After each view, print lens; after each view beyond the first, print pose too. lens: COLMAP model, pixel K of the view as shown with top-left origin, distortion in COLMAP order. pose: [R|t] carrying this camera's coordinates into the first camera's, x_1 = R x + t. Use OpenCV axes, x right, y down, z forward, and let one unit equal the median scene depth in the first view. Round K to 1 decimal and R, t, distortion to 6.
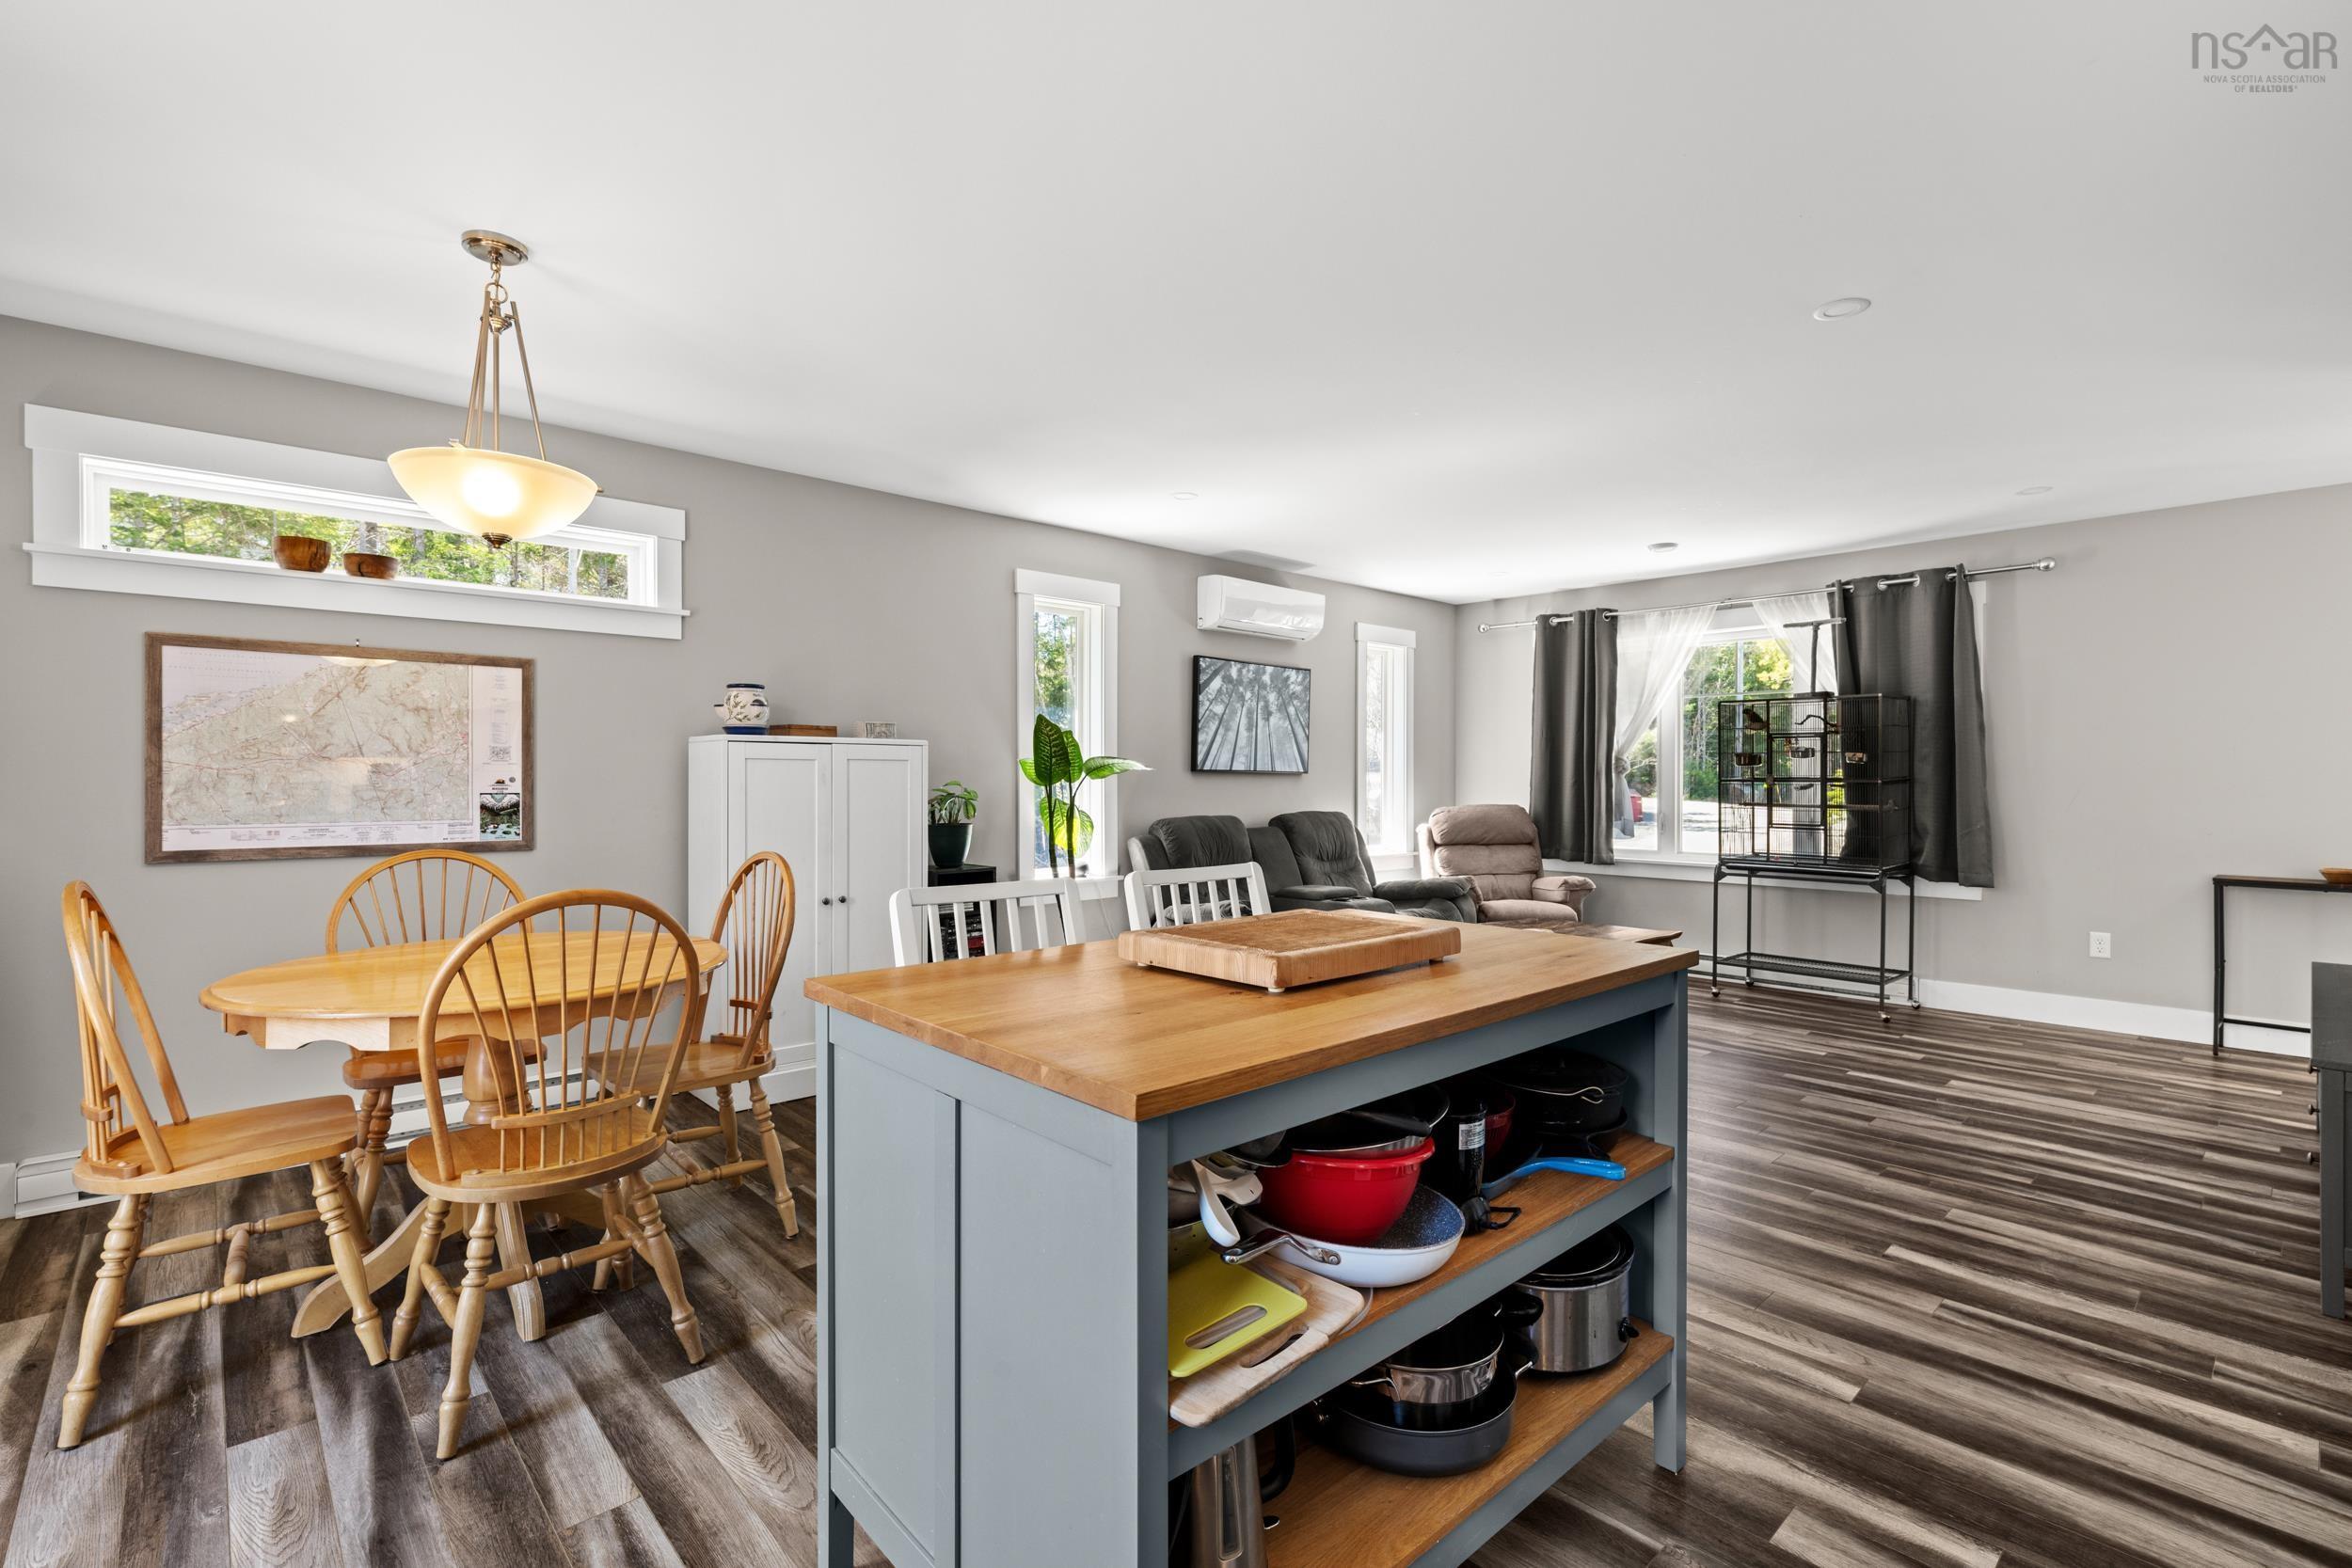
lens RADIAL K [[1060.8, 0, 1177.7], [0, 1060.8, 784.8], [0, 0, 1]] dist [-0.003234, 0.000600]
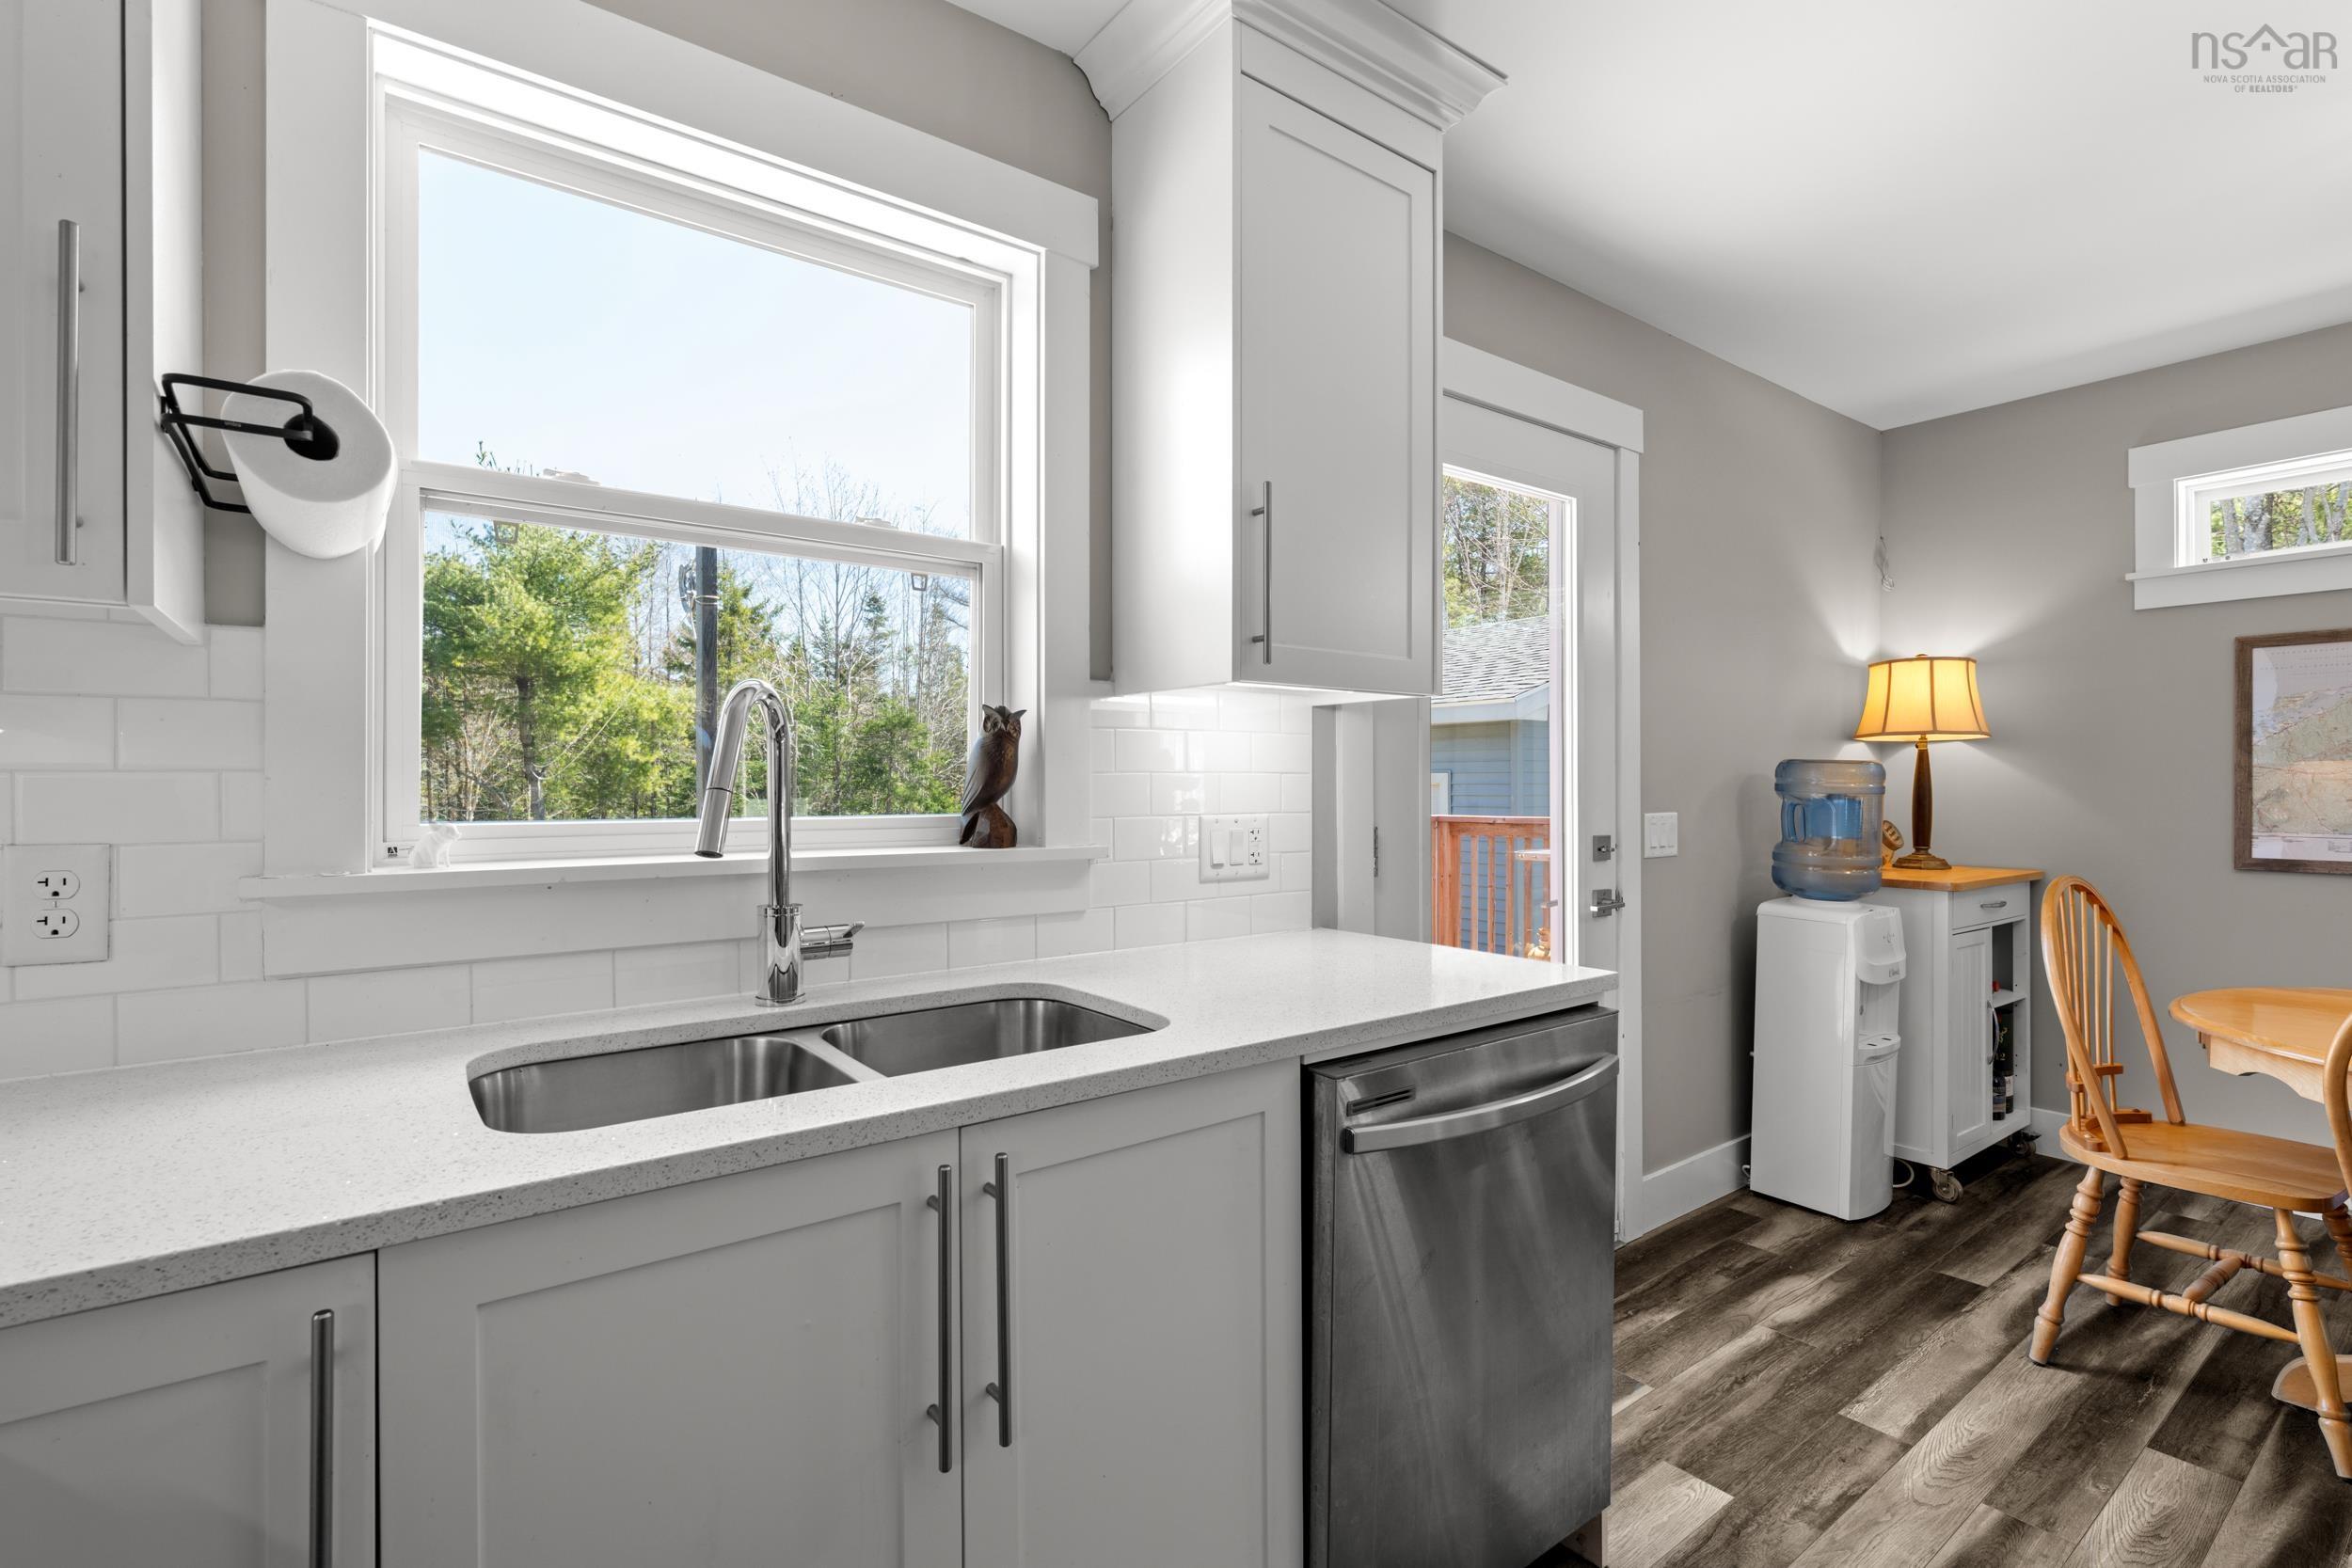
lens RADIAL K [[1060.8, 0, 1177.7], [0, 1060.8, 784.8], [0, 0, 1]] dist [-0.003234, 0.000600]
pose [[-0.099642, -0.000272, -0.995023, 0.118217], [-0.002949, 0.999996, 0.000022, -0.002140], [0.995019, 0.002937, -0.099642, 0.104523]]
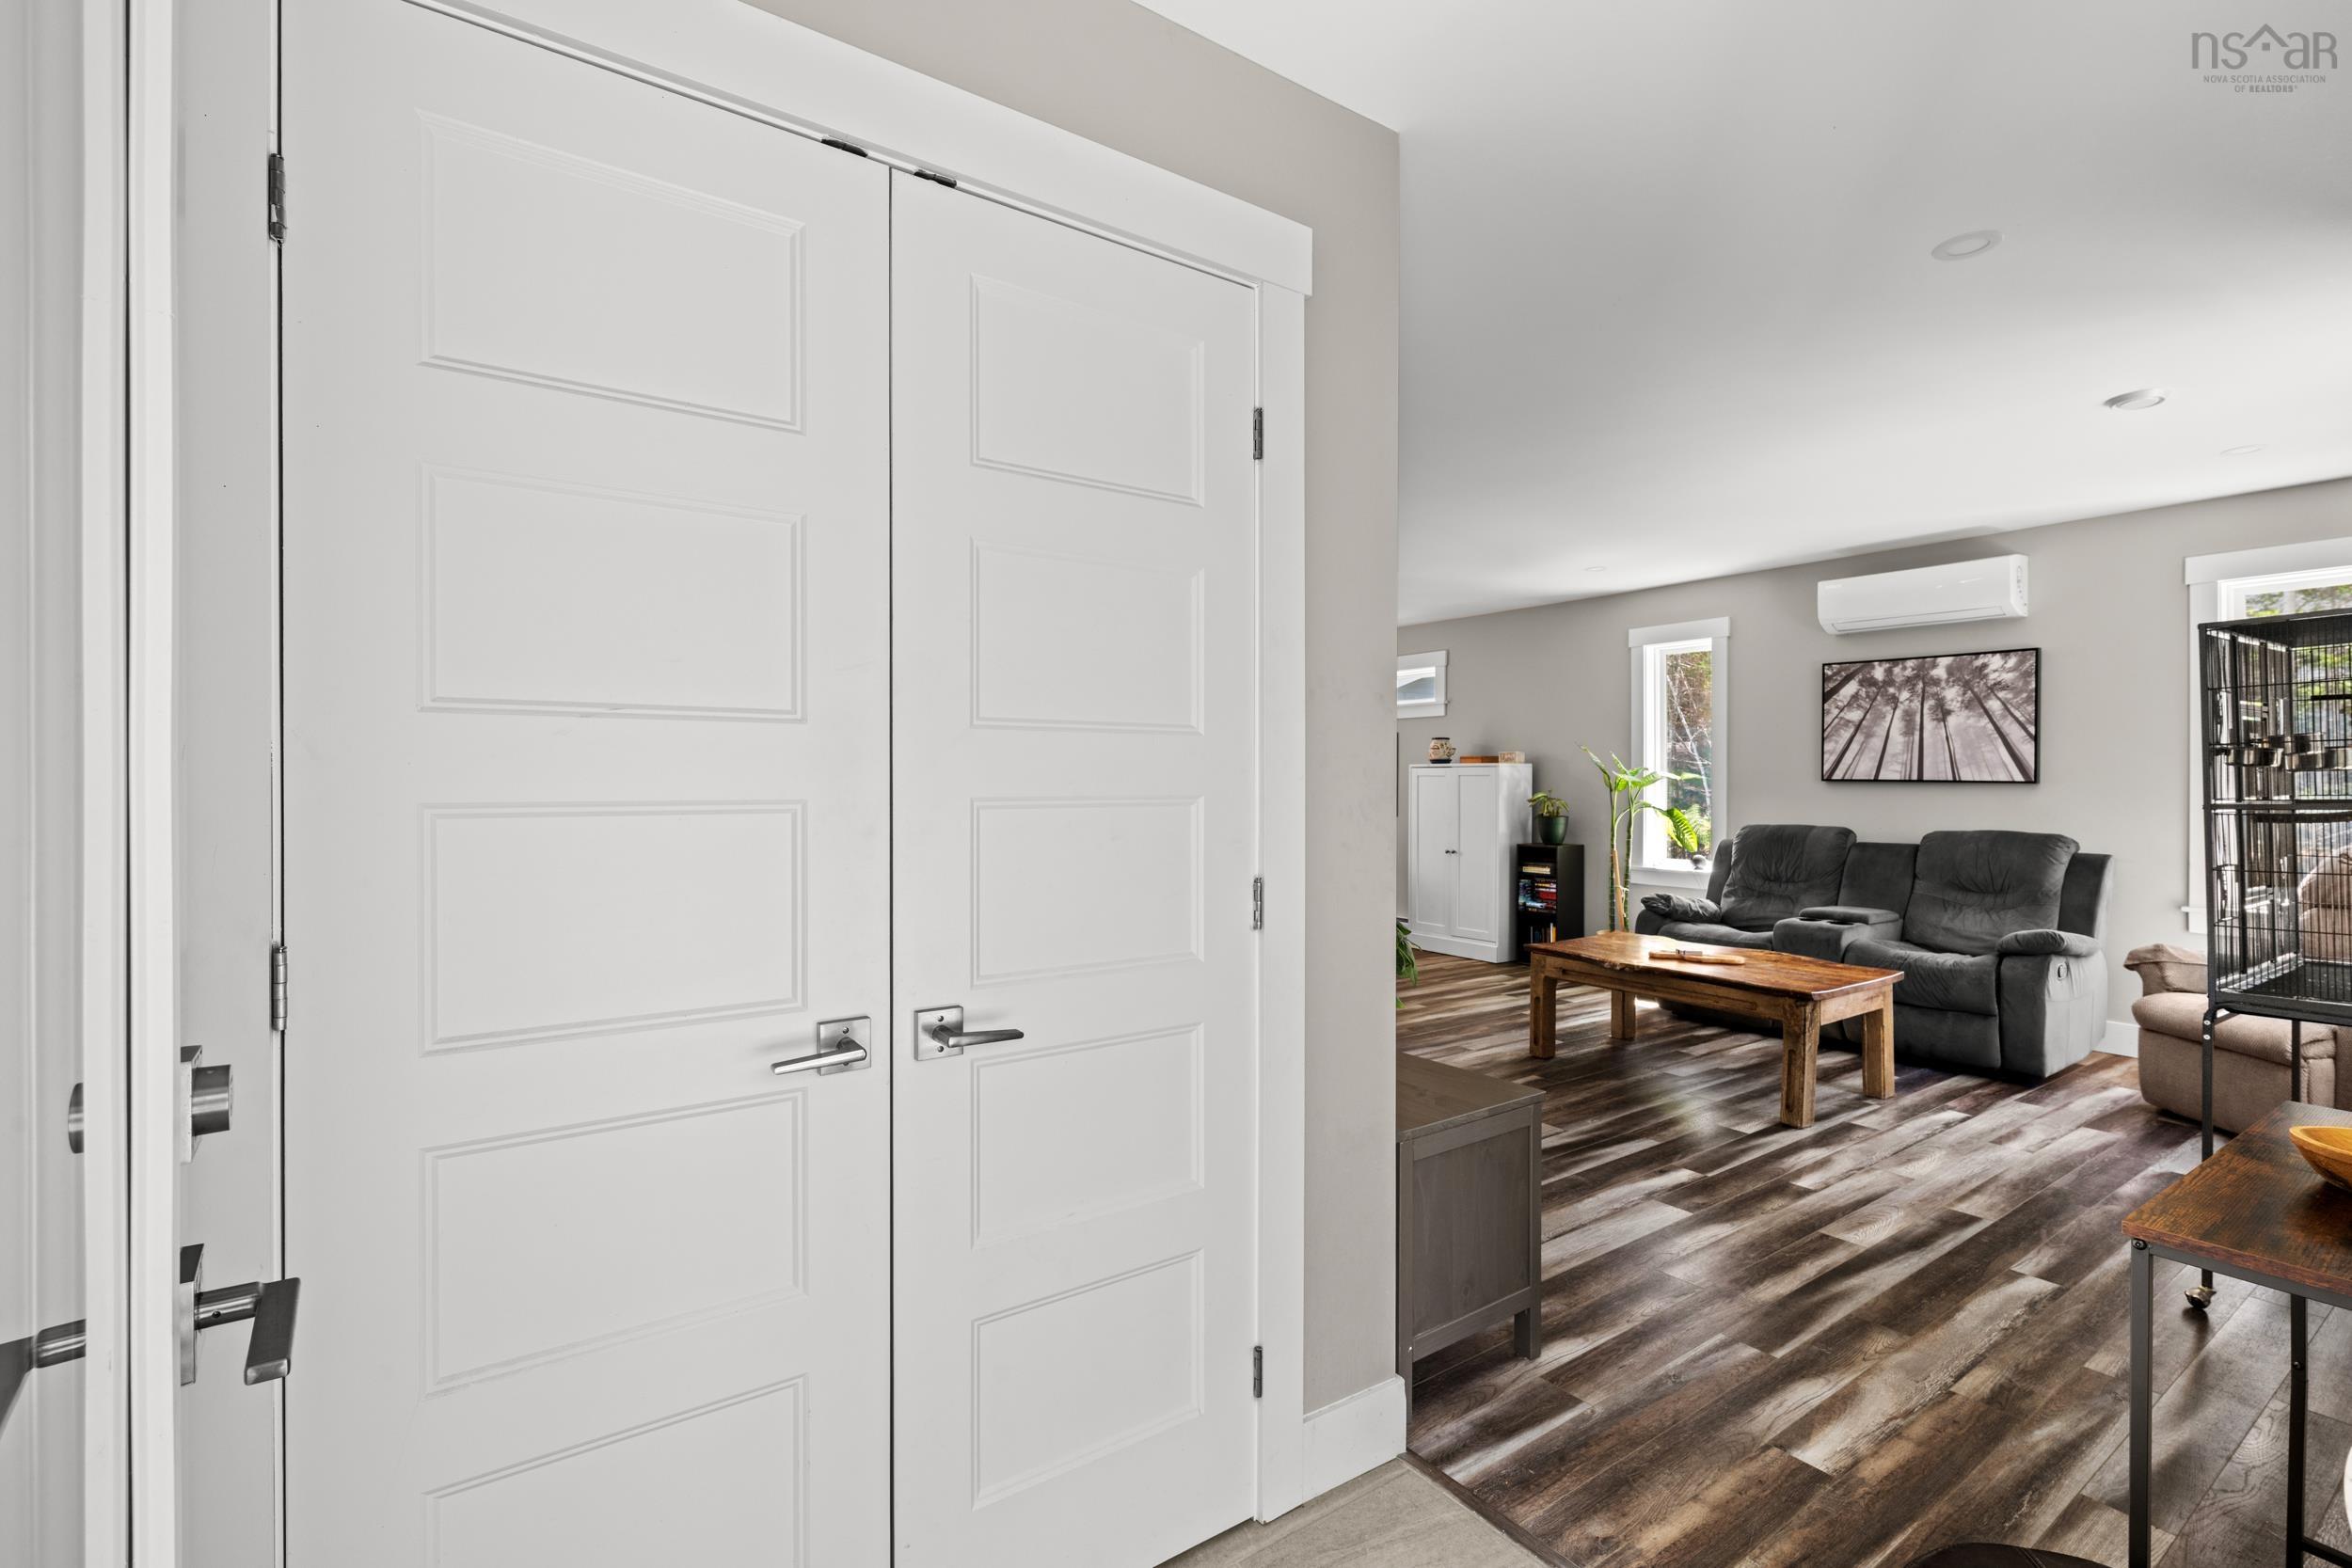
lens RADIAL K [[1043.1, 0, 1176.0], [0, 1043.1, 784.0], [0, 0, 1]] dist [-0.001258, 0.000205]
pose [[-0.142003, 0.005611, -0.989850, 2.030715], [-0.005766, 0.999962, 0.006495, -0.024008], [0.989849, 0.006630, -0.141966, 1.026769]]
